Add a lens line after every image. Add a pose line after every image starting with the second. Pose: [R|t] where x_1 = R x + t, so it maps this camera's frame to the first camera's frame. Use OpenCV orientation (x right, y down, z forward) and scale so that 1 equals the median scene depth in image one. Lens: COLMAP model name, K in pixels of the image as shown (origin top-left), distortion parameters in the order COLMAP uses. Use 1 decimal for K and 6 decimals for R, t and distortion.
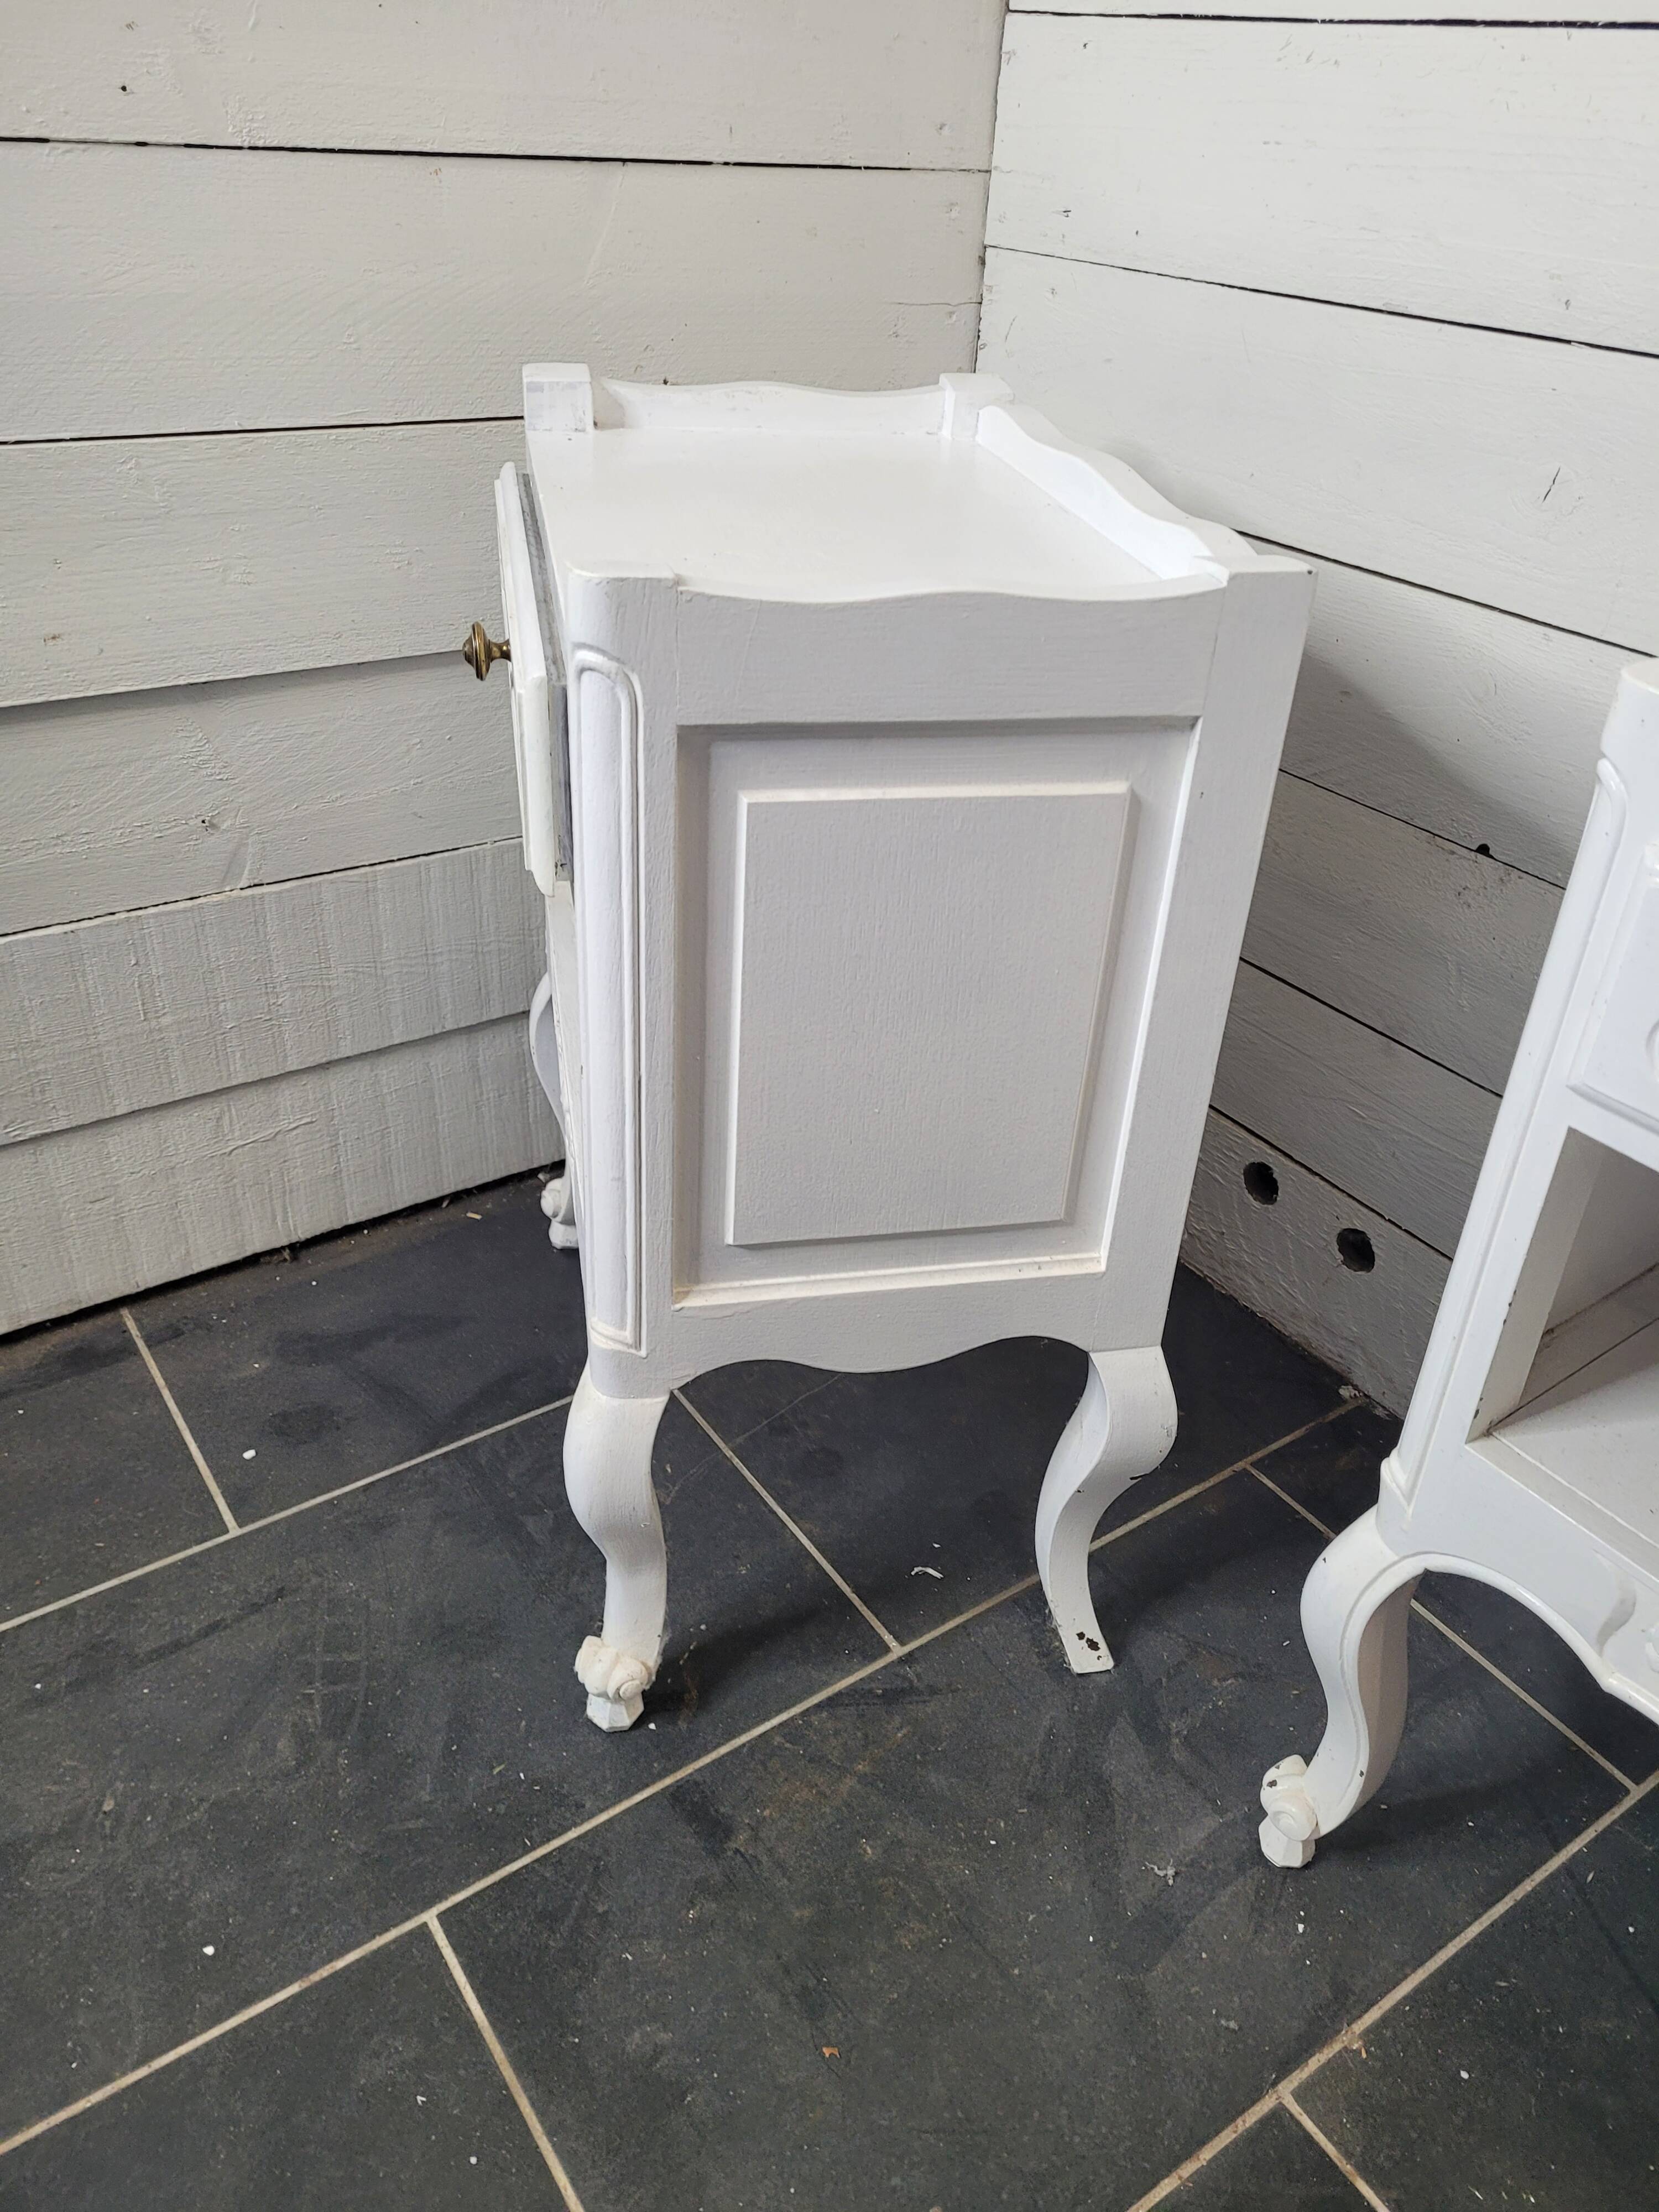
lens RADIAL K [[1664.4, 0, 841.4], [0, 1664.4, 1065.8], [0, 0, 1]] dist [0.062834, -0.056514]
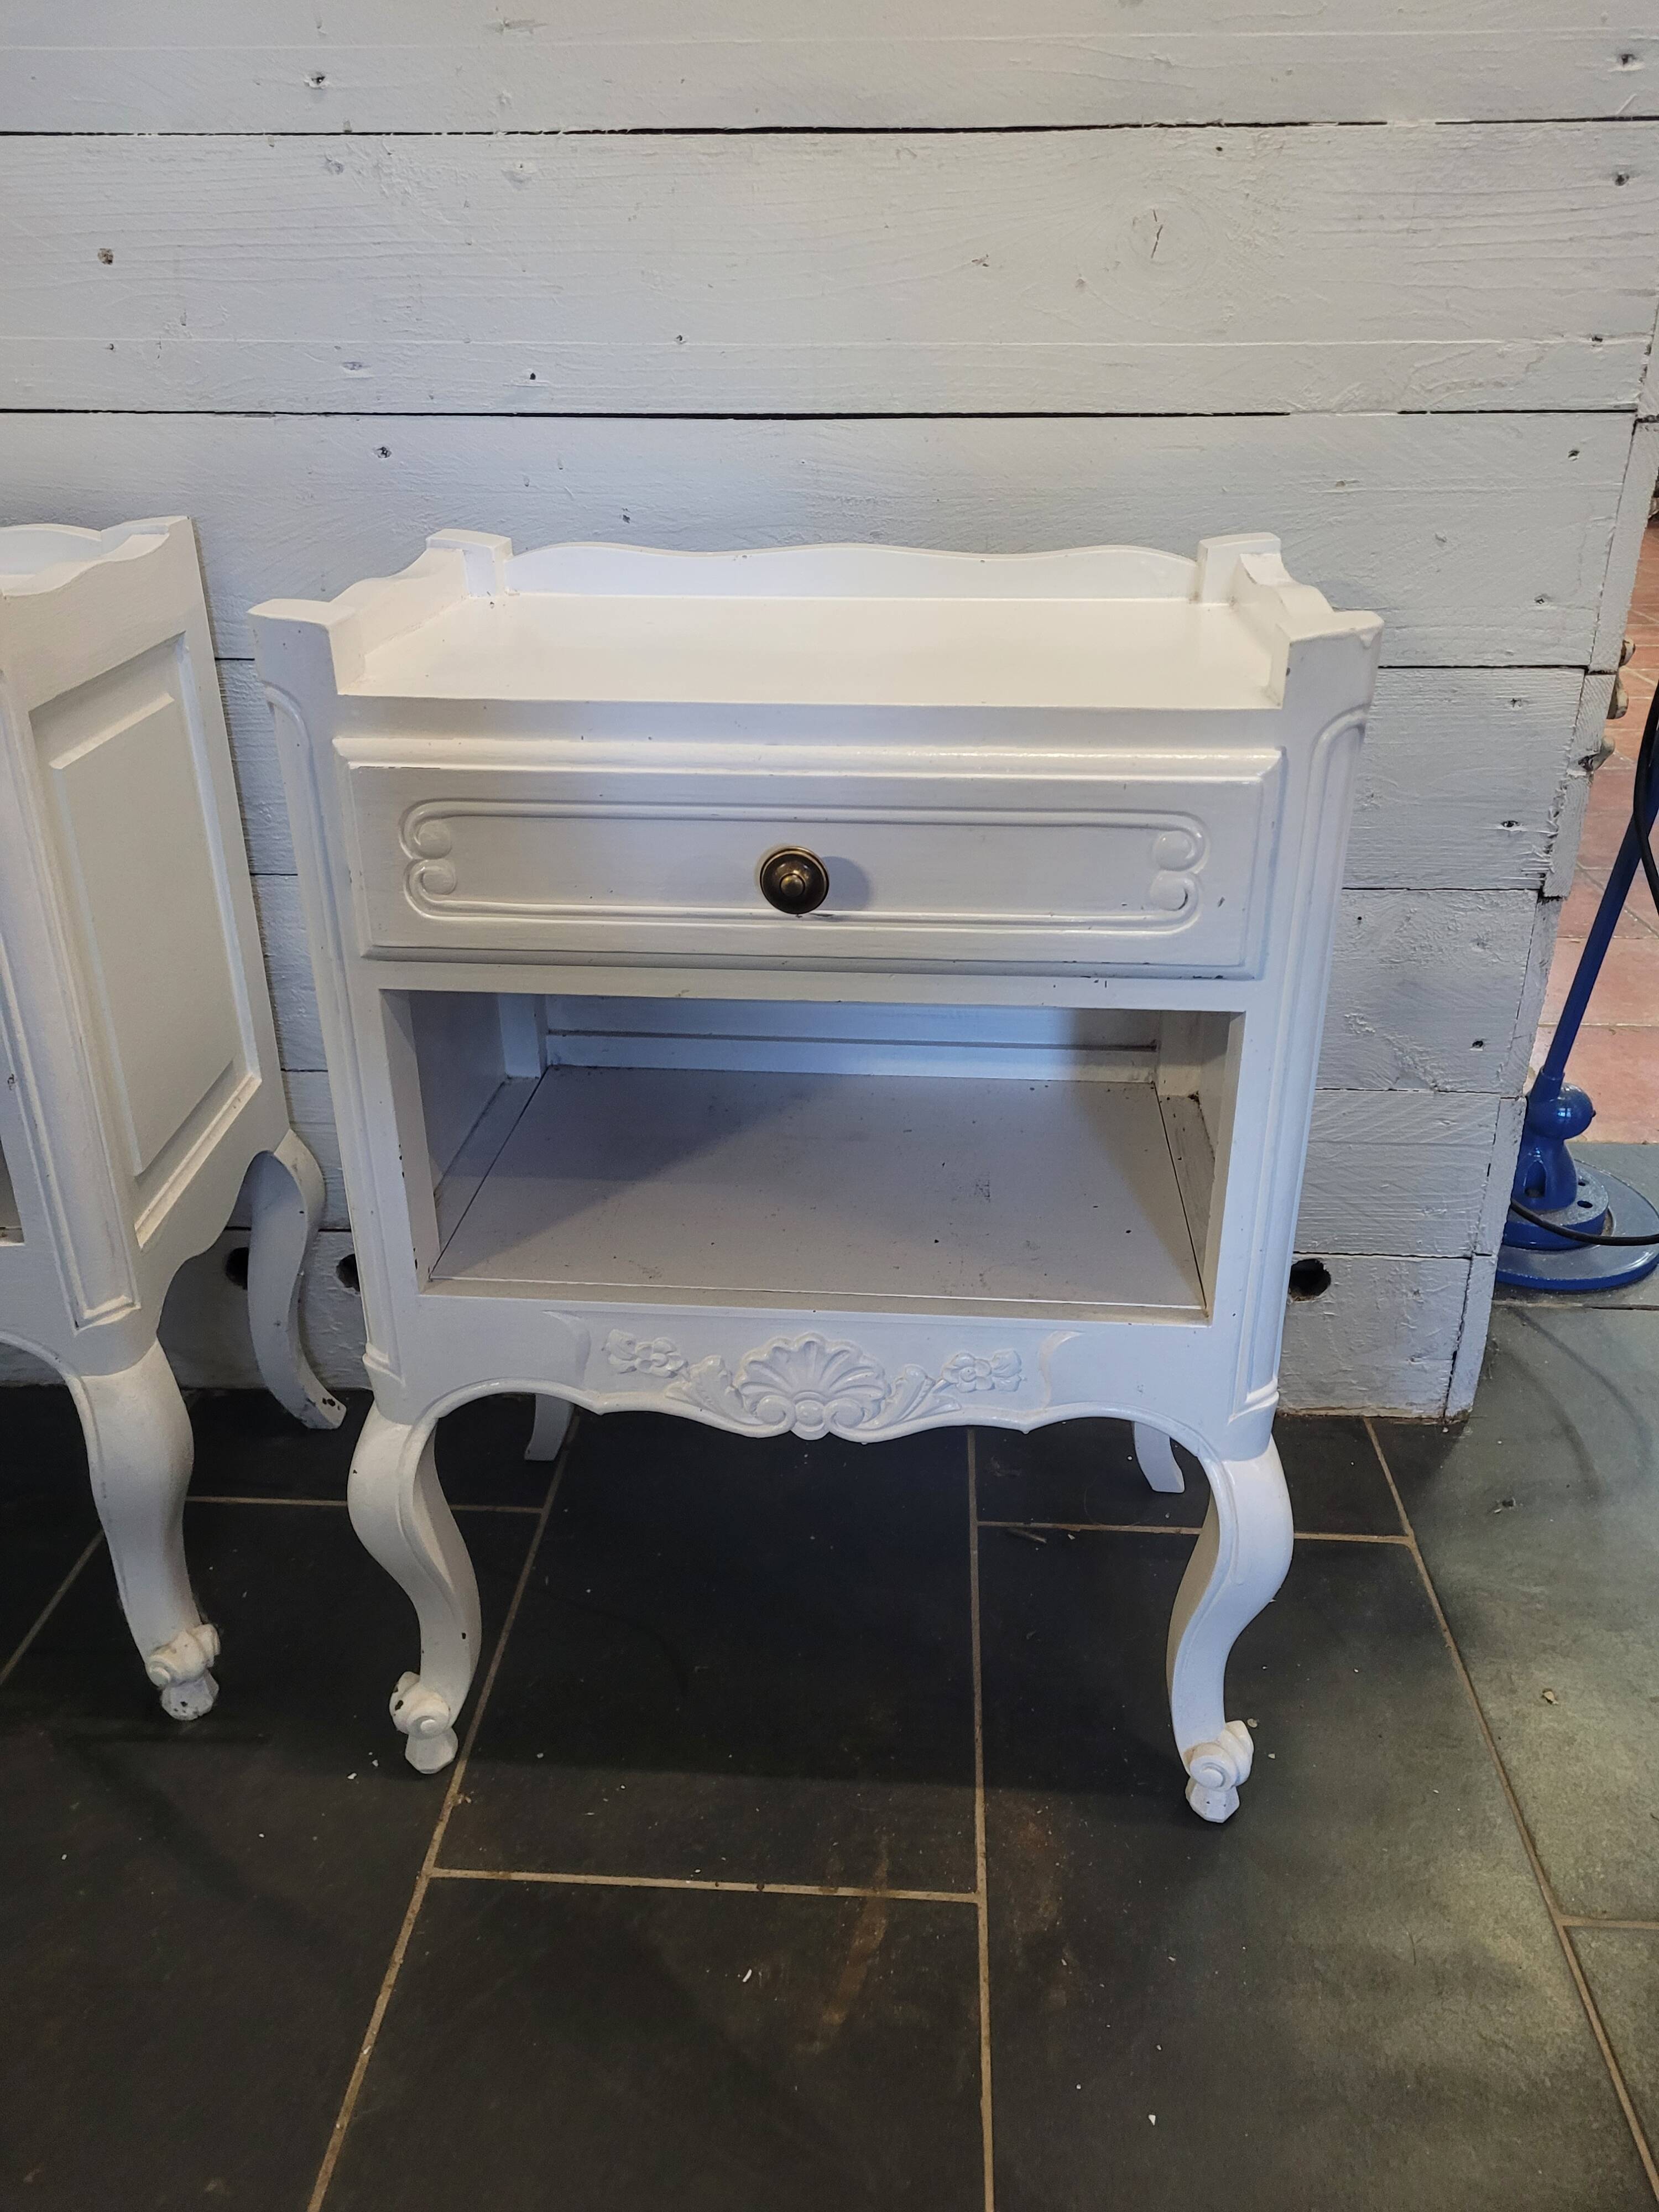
lens RADIAL K [[1664.4, 0, 843.1], [0, 1664.4, 1094.1], [0, 0, 1]] dist [0.062834, -0.056514]
pose [[0.617114, -0.385975, 0.685707, -0.113975], [0.434851, 0.893558, 0.111619, 0.107923], [-0.655801, 0.229299, 0.719268, -0.095006]]
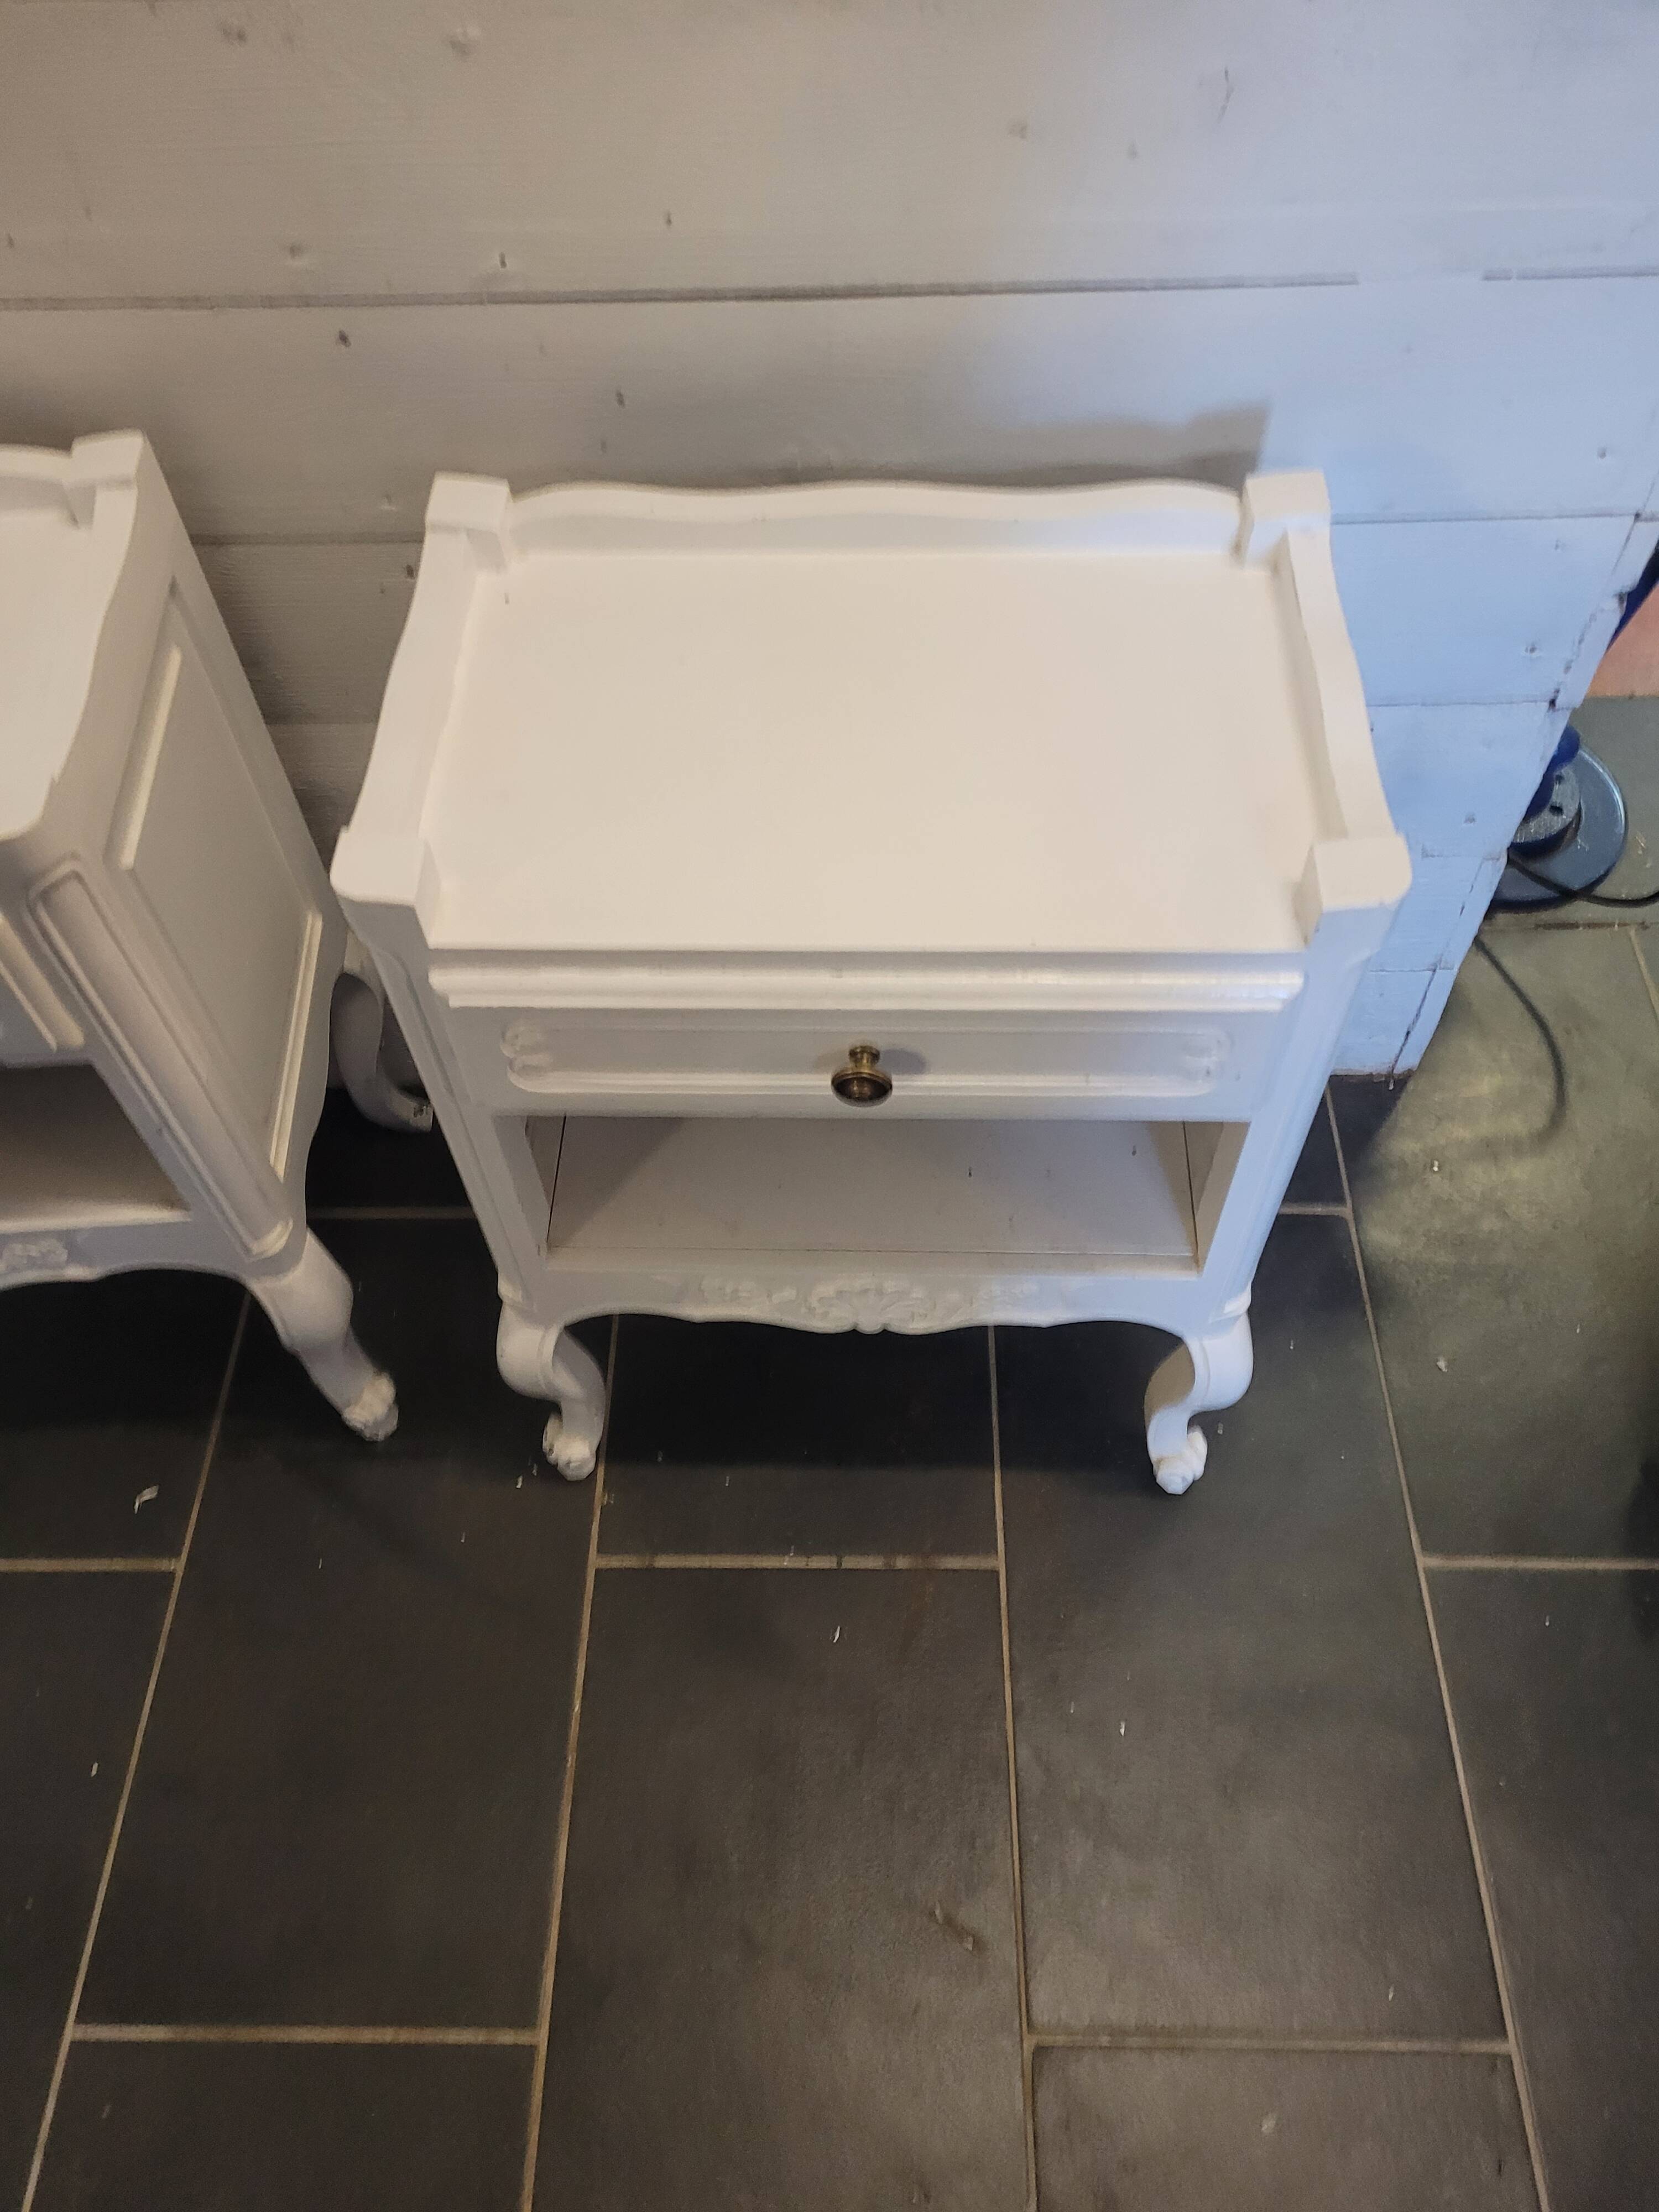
lens RADIAL K [[1664.4, 0, 835.4], [0, 1664.4, 1120.1], [0, 0, 1]] dist [0.062834, -0.056514]
pose [[0.579965, -0.709813, 0.399758, 0.052009], [0.466282, 0.691625, 0.551576, -0.327861], [-0.667998, -0.133495, 0.732091, -0.168825]]
